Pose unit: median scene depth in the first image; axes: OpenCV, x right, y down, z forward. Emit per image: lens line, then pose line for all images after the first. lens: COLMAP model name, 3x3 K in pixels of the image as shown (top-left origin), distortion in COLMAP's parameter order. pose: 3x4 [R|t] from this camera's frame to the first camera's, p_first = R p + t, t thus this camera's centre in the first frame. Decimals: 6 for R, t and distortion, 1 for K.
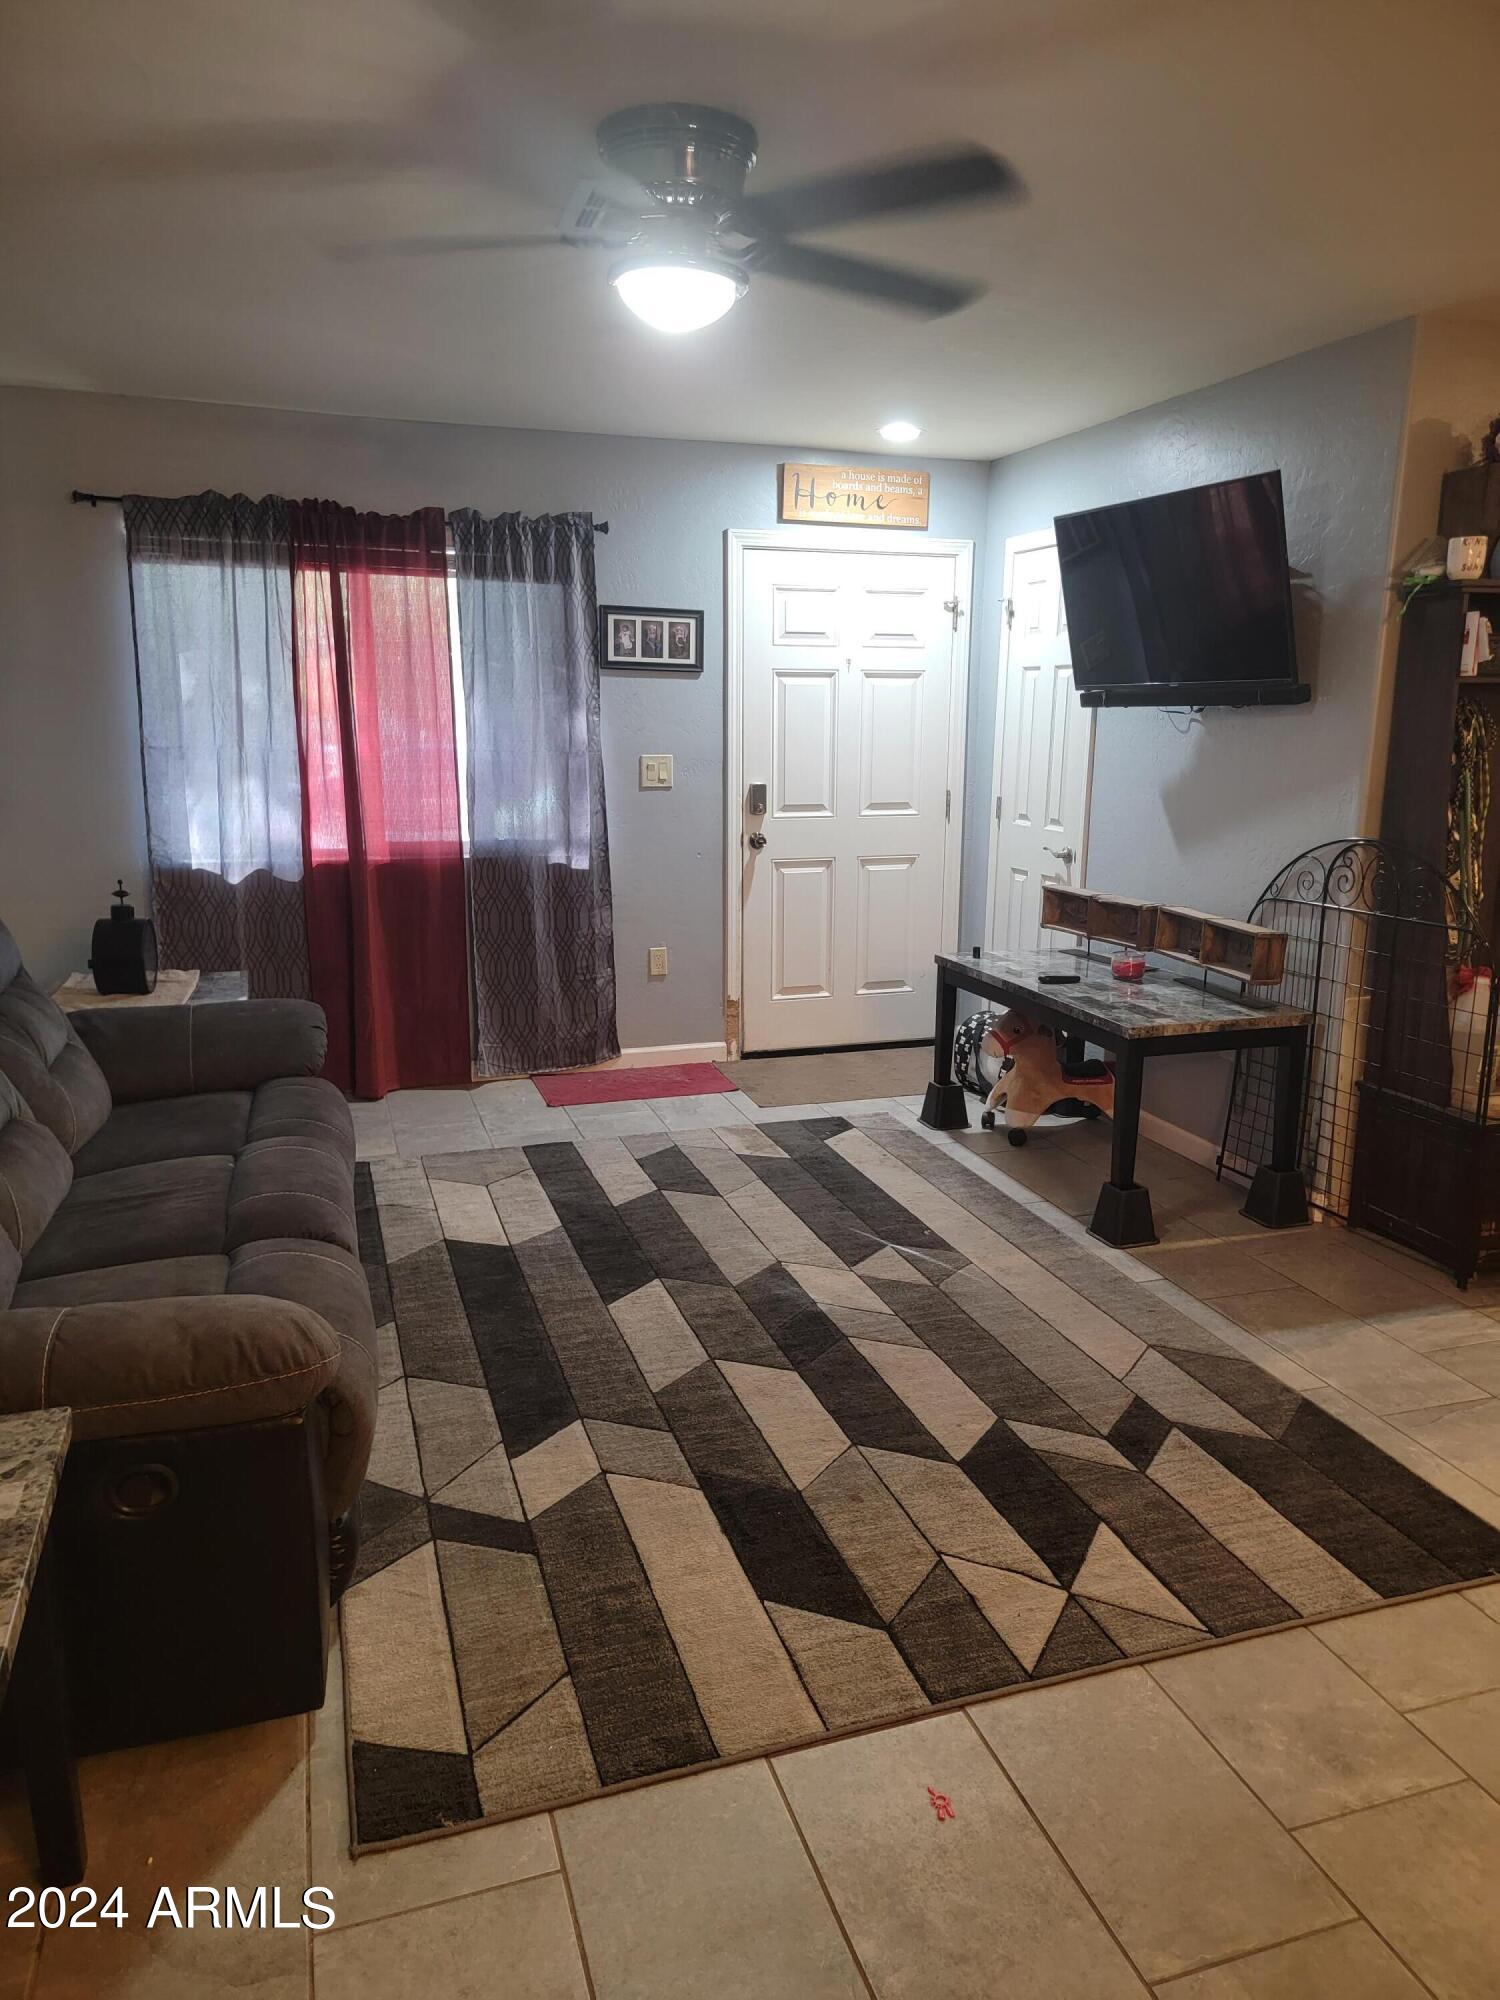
lens RADIAL K [[1388.4, 0, 749.6], [0, 1388.4, 999.8], [0, 0, 1]] dist [0.065476, -0.043055]
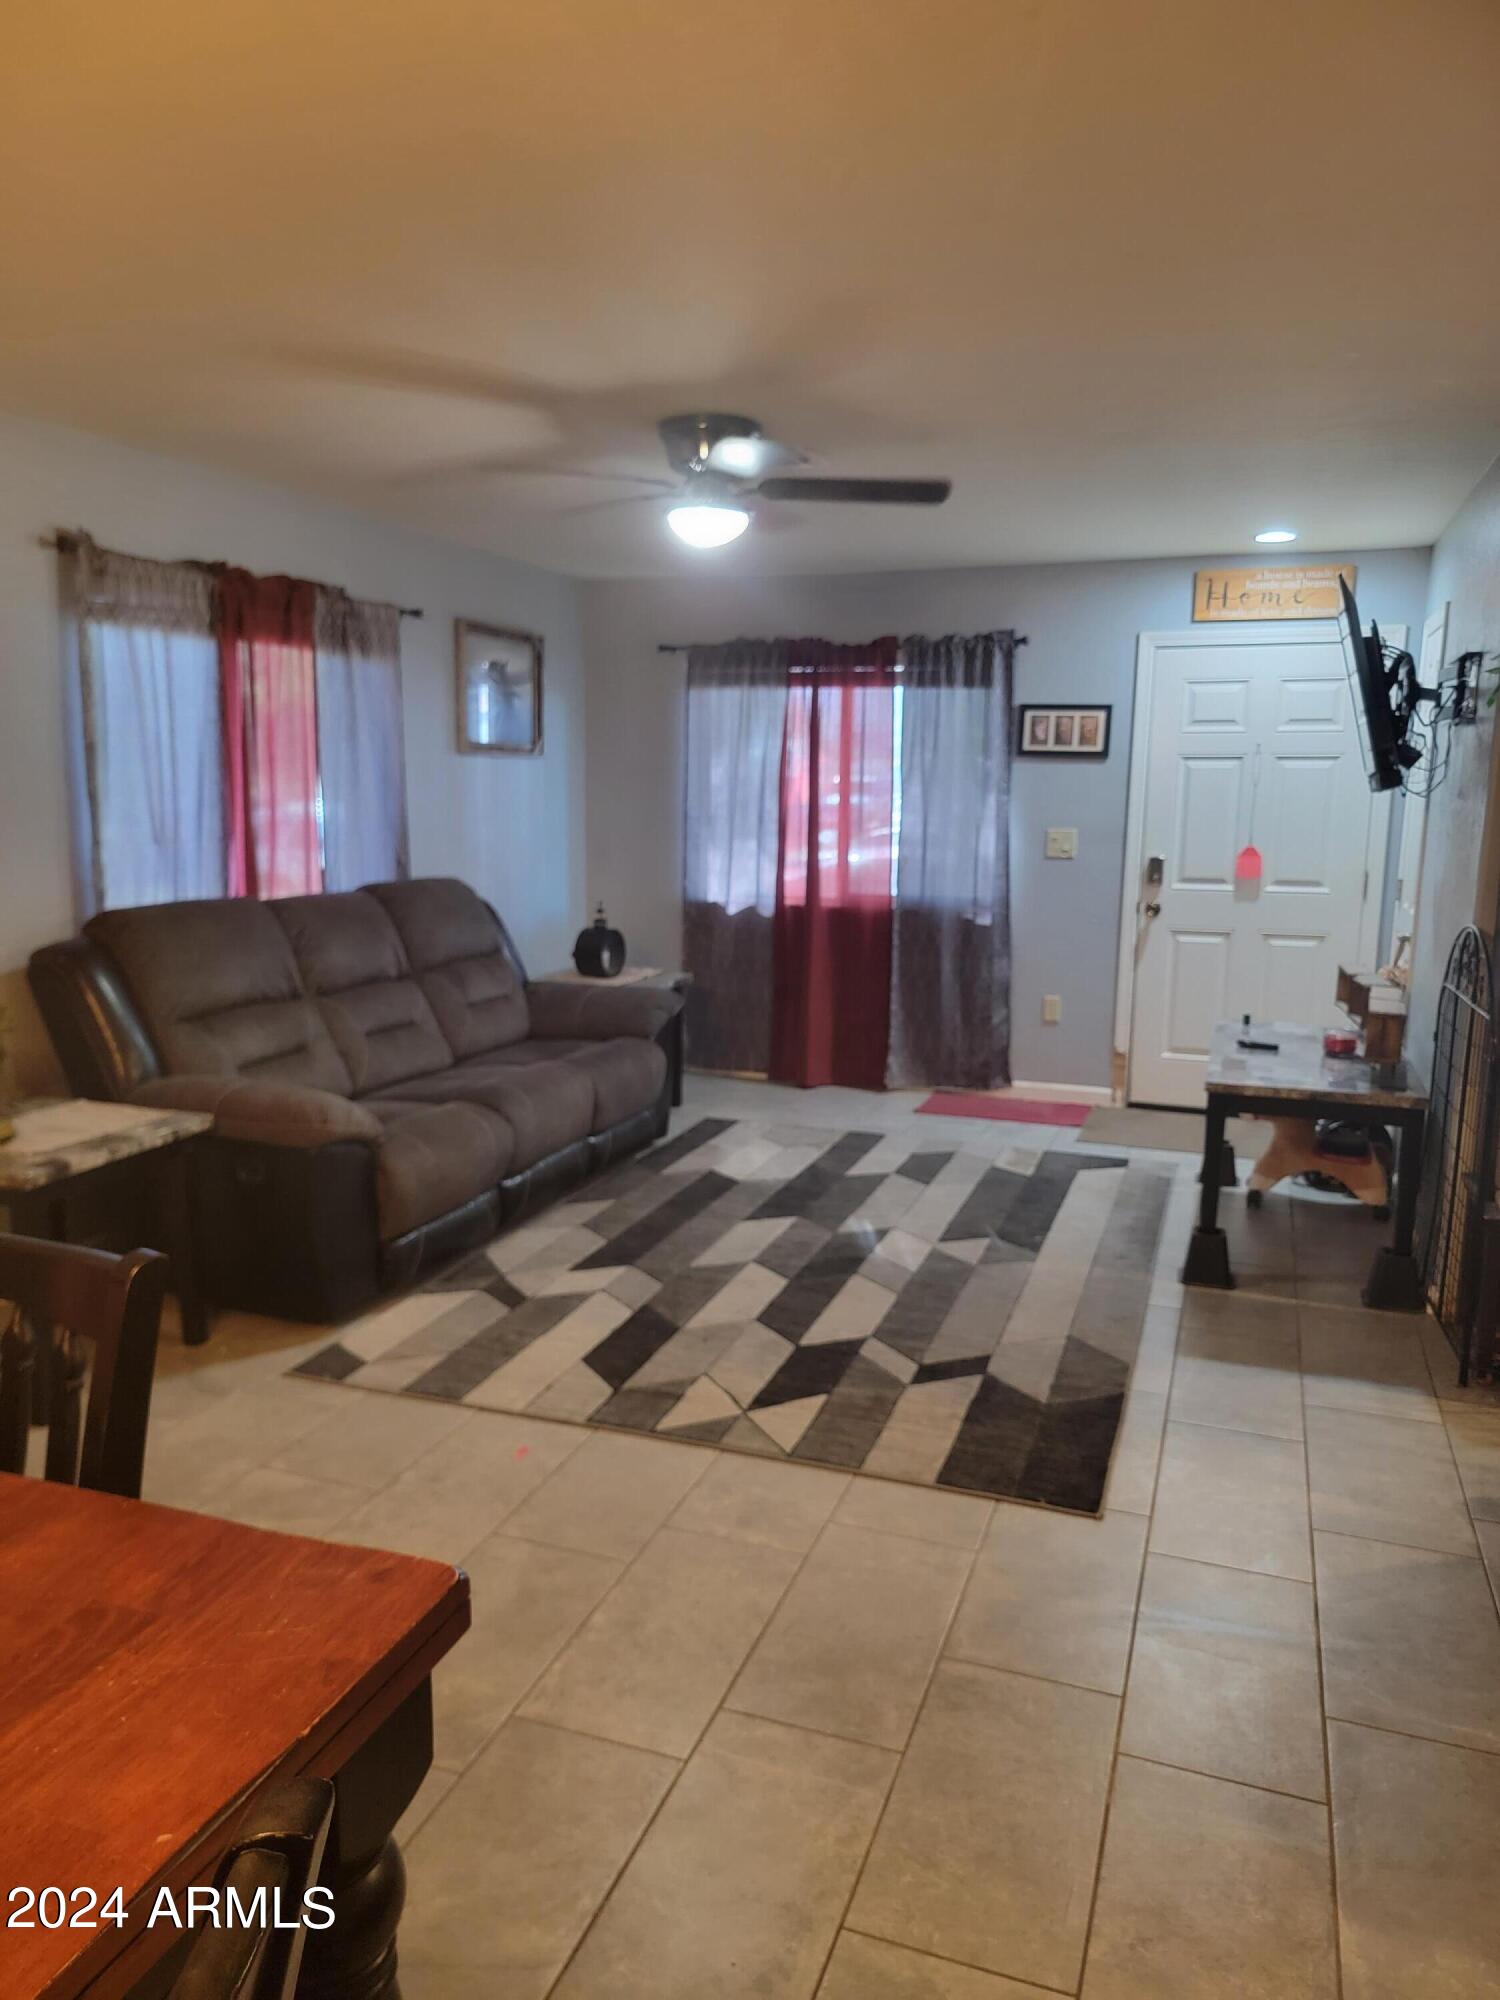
lens RADIAL K [[1388.4, 0, 737.3], [0, 1388.4, 993.2], [0, 0, 1]] dist [0.065476, -0.043055]
pose [[0.787463, 0.096061, -0.608830, 0.474075], [-0.132348, 0.991093, -0.014804, 0.012006], [0.601985, 0.092235, 0.793163, -0.069379]]
